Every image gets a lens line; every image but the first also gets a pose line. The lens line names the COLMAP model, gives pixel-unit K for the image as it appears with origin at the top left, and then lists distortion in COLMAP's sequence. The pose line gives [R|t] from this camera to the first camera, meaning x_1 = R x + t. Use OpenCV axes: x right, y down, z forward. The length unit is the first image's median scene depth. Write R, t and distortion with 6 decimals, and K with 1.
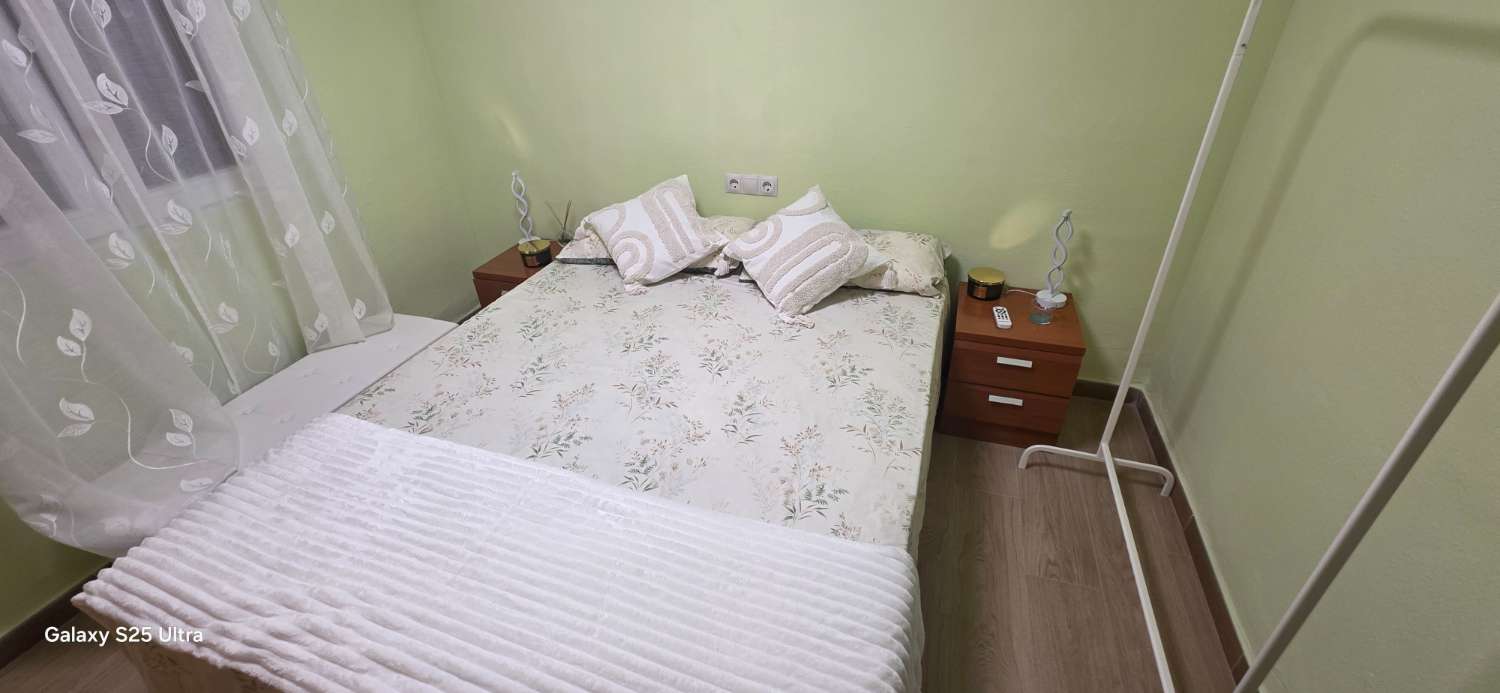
lens RADIAL K [[602.7, 0, 749.5], [0, 602.7, 336.1], [0, 0, 1]] dist [0.001071, 0.000244]
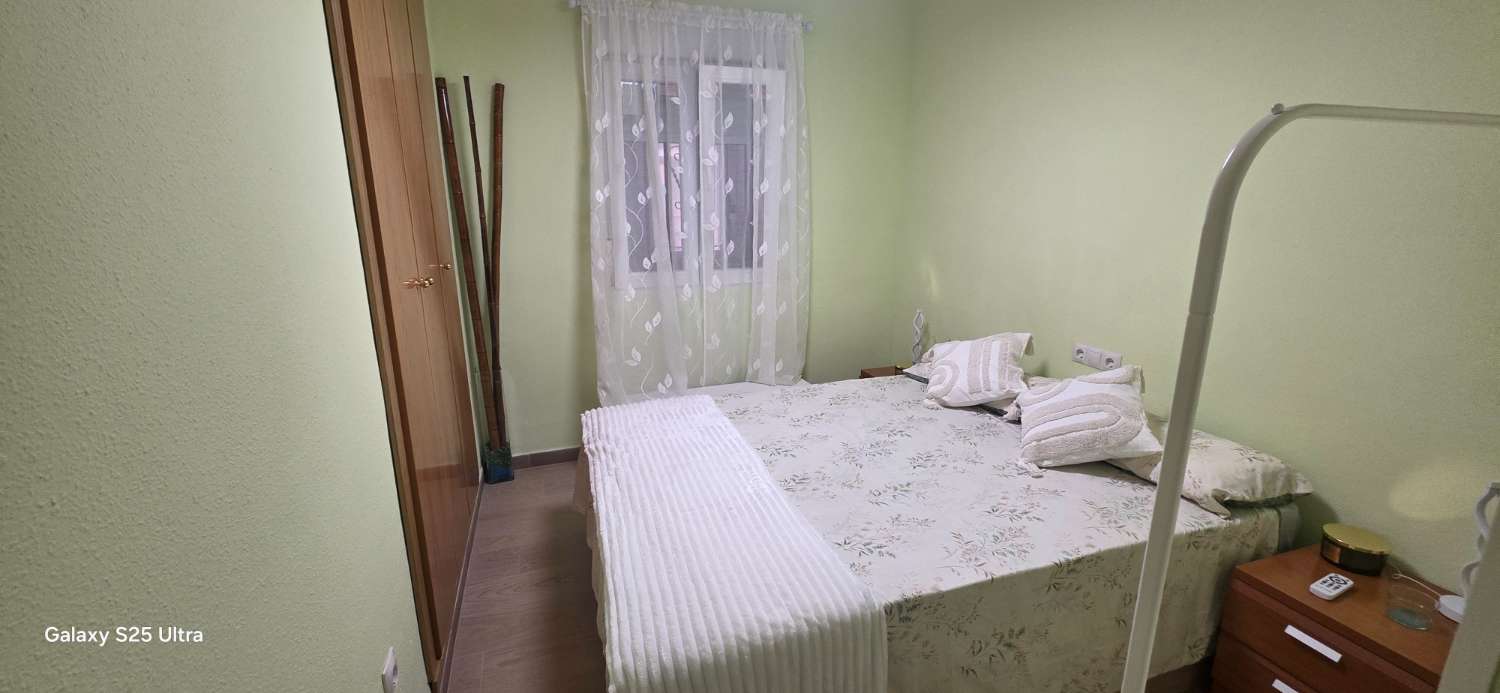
lens RADIAL K [[602.7, 0, 751.7], [0, 602.7, 347.5], [0, 0, 1]] dist [0.001071, 0.000244]
pose [[0.606727, 0.222478, -0.763142, 0.483710], [-0.422208, 0.903616, -0.072242, 0.056604], [0.673515, 0.366036, 0.642180, -0.049697]]
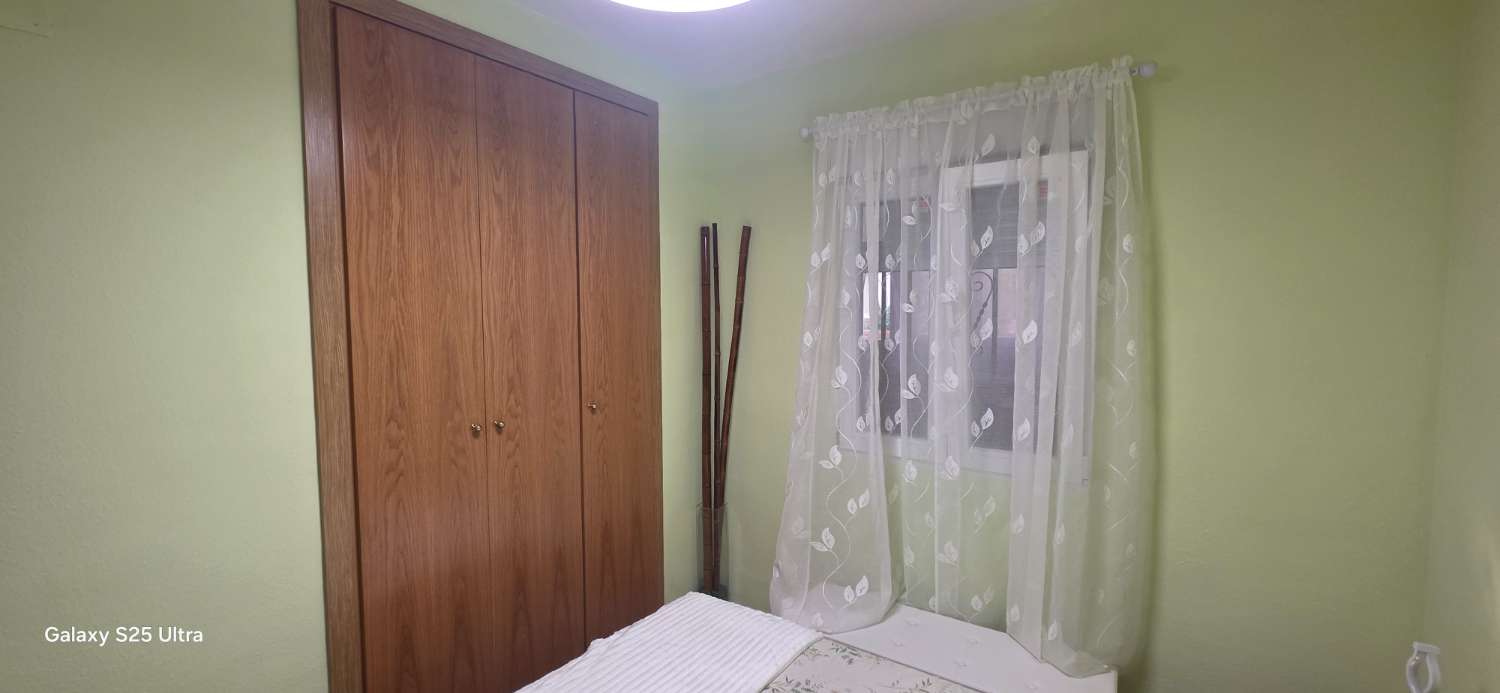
lens RADIAL K [[602.7, 0, 749.6], [0, 602.7, 343.5], [0, 0, 1]] dist [0.001071, 0.000244]
pose [[-0.293105, 0.099629, -0.950875, 0.297717], [-0.479046, 0.845402, 0.236243, -0.412547], [0.827408, 0.524757, -0.200065, 0.603699]]
